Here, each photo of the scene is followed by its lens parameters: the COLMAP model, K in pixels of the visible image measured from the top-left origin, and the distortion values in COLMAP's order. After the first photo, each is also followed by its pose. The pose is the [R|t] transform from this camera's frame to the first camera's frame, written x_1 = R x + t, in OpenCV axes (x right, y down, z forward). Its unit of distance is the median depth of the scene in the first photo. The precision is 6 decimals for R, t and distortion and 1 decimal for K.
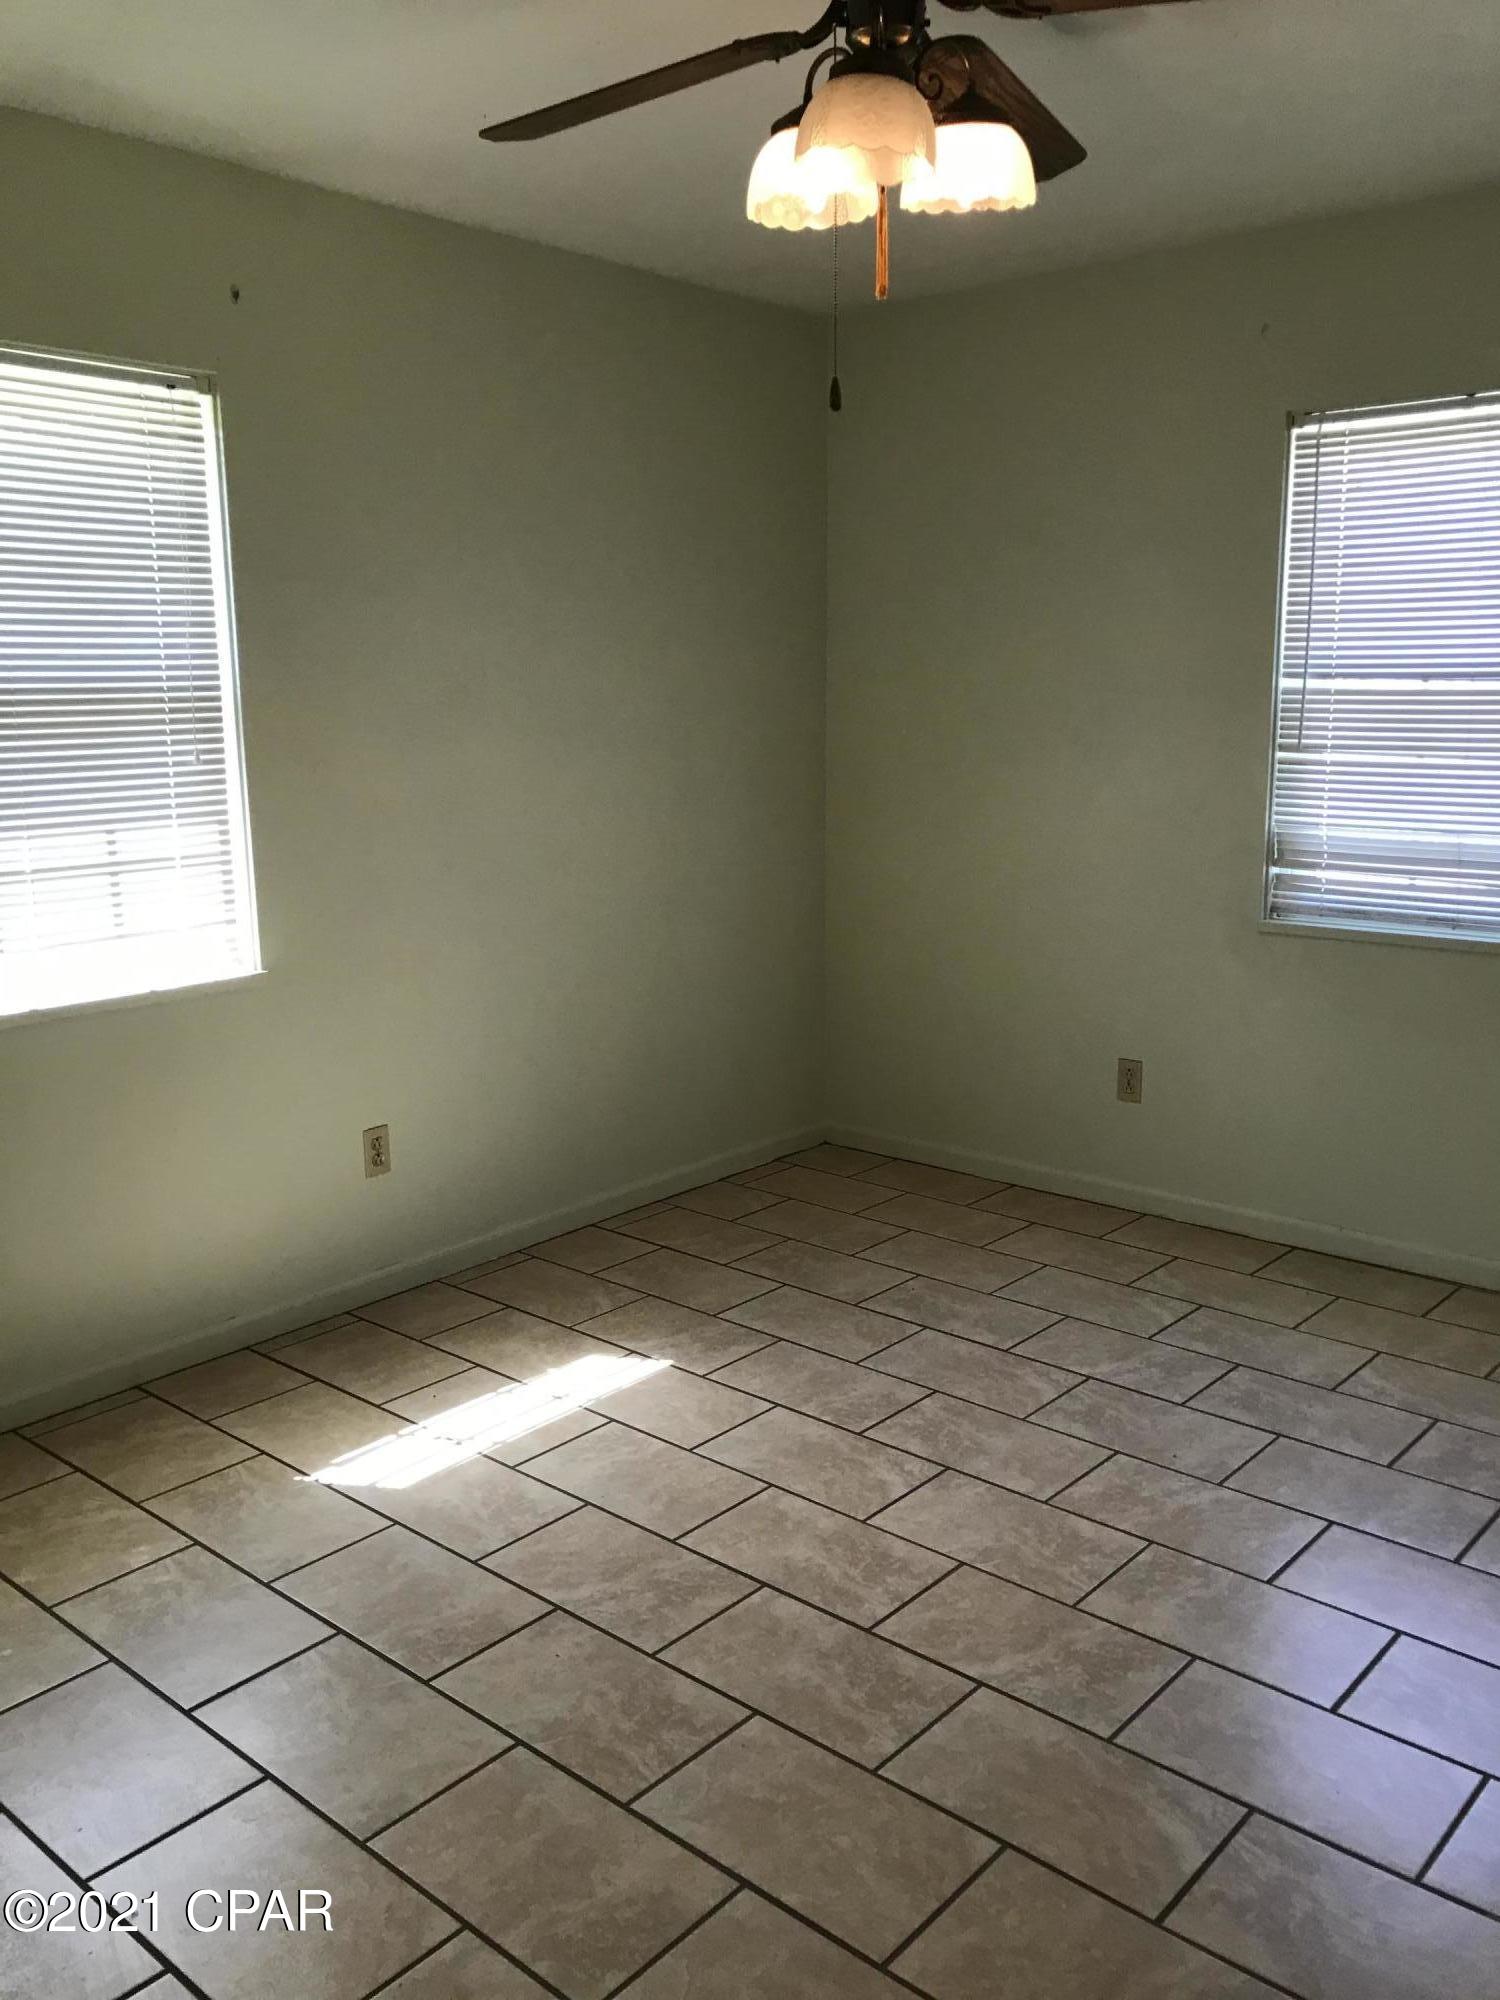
lens RADIAL K [[1624.1, 0, 762.0], [0, 1624.1, 1002.8], [0, 0, 1]] dist [0.009574, -0.013012]
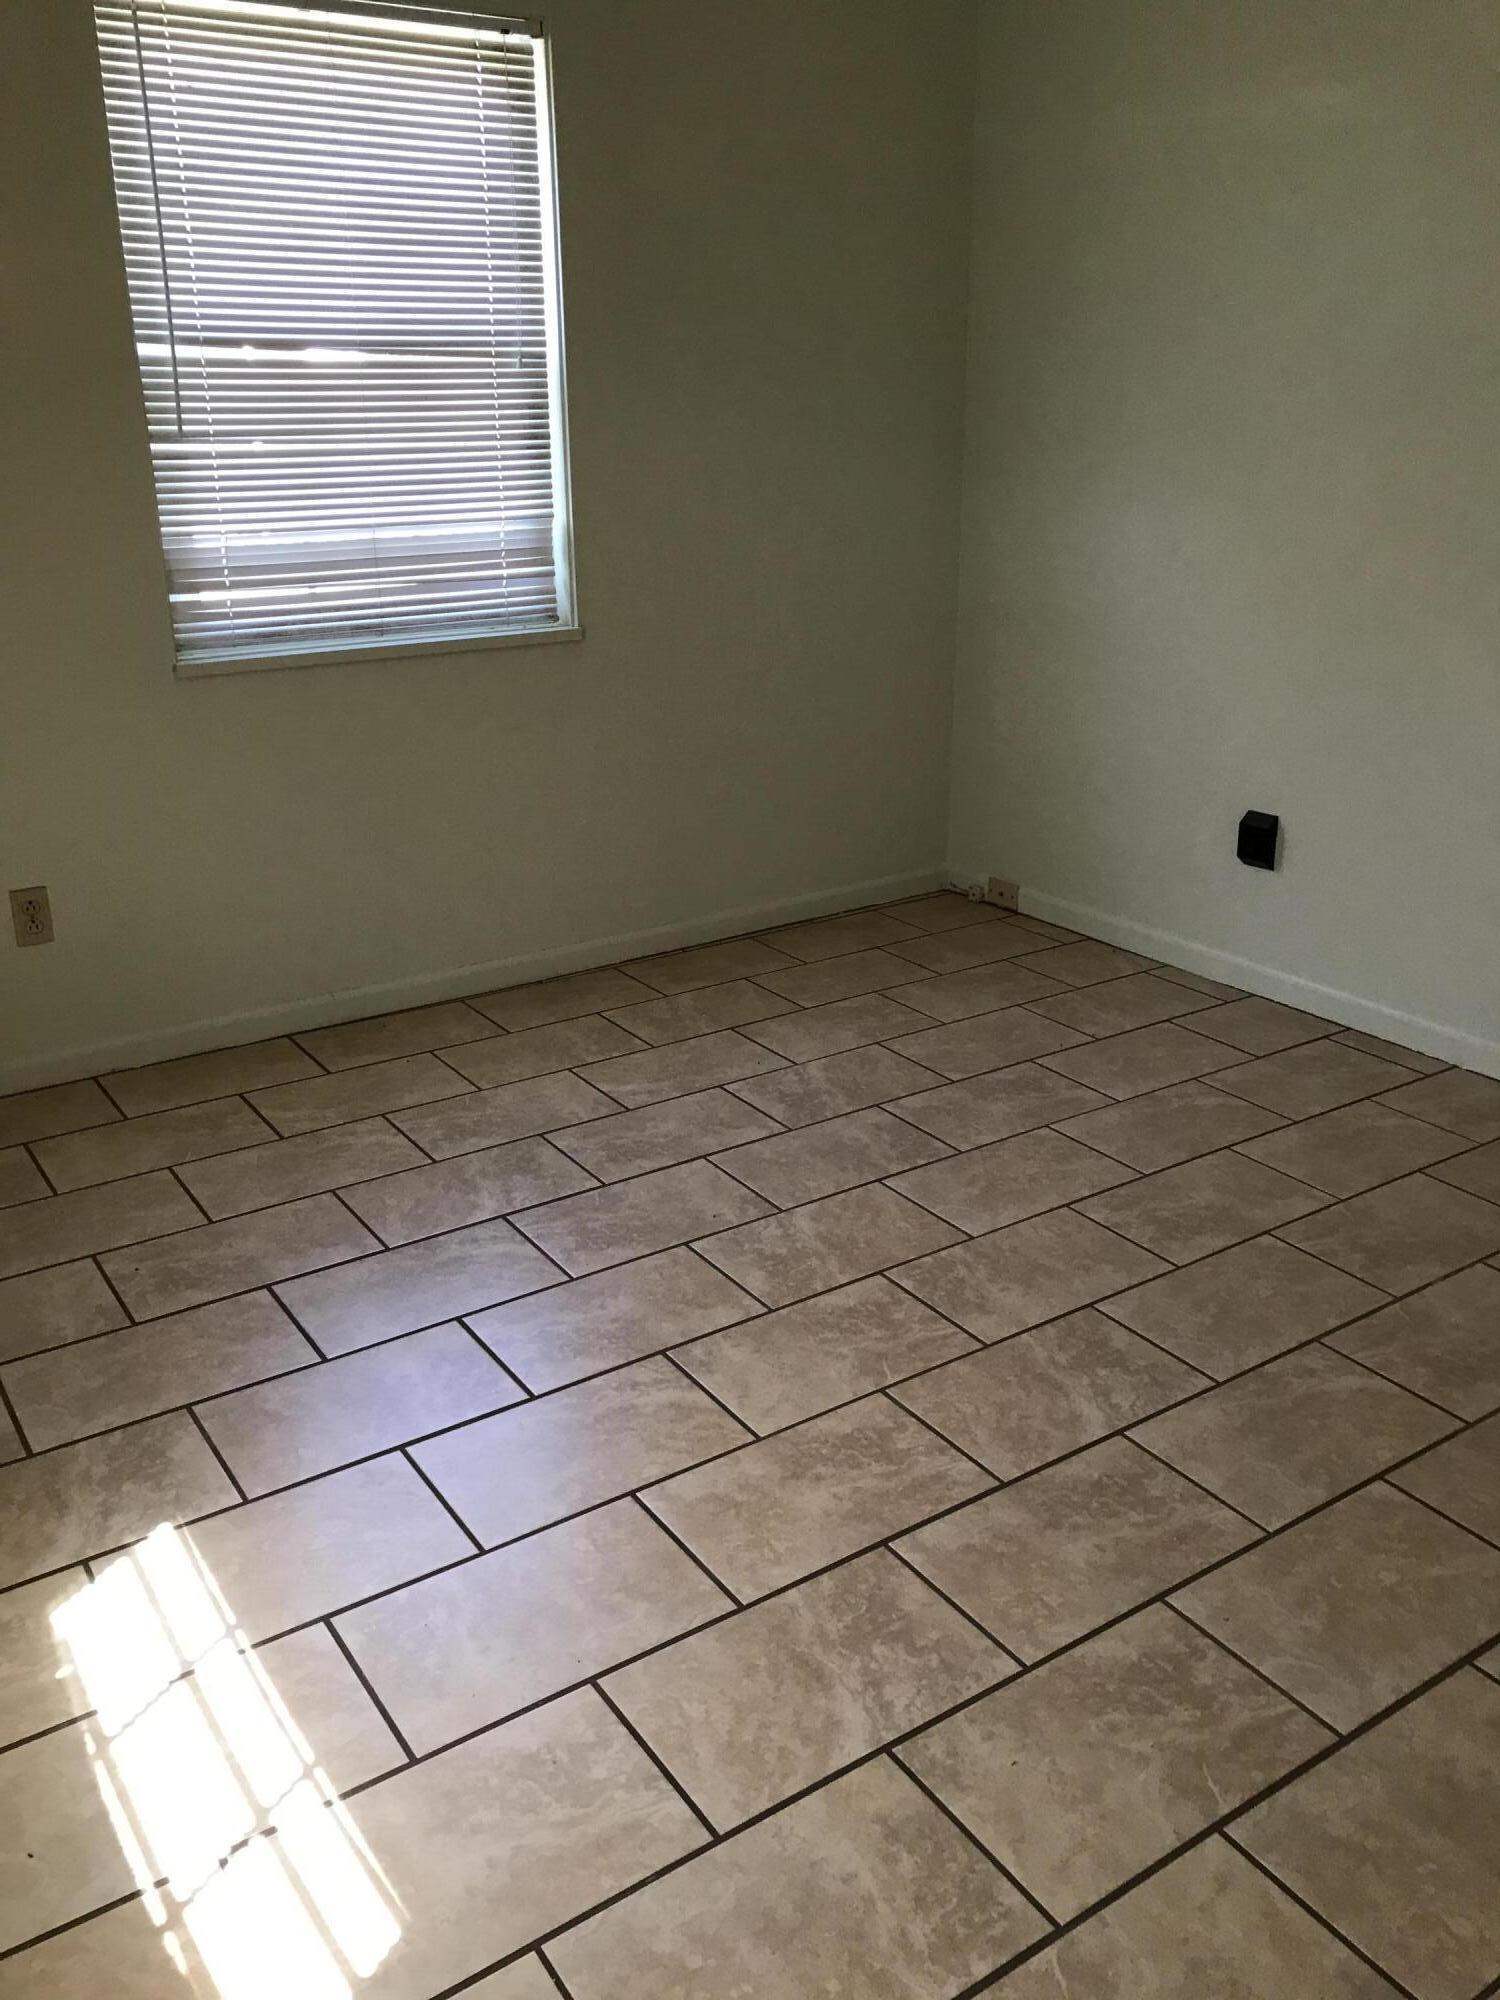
lens RADIAL K [[1624.1, 0, 757.6], [0, 1624.1, 1002.4], [0, 0, 1]] dist [0.009574, -0.013012]
pose [[0.277459, -0.338939, 0.898965, -0.450976], [0.192452, 0.936345, 0.293634, -0.087336], [-0.941265, 0.091536, 0.325026, 0.567689]]
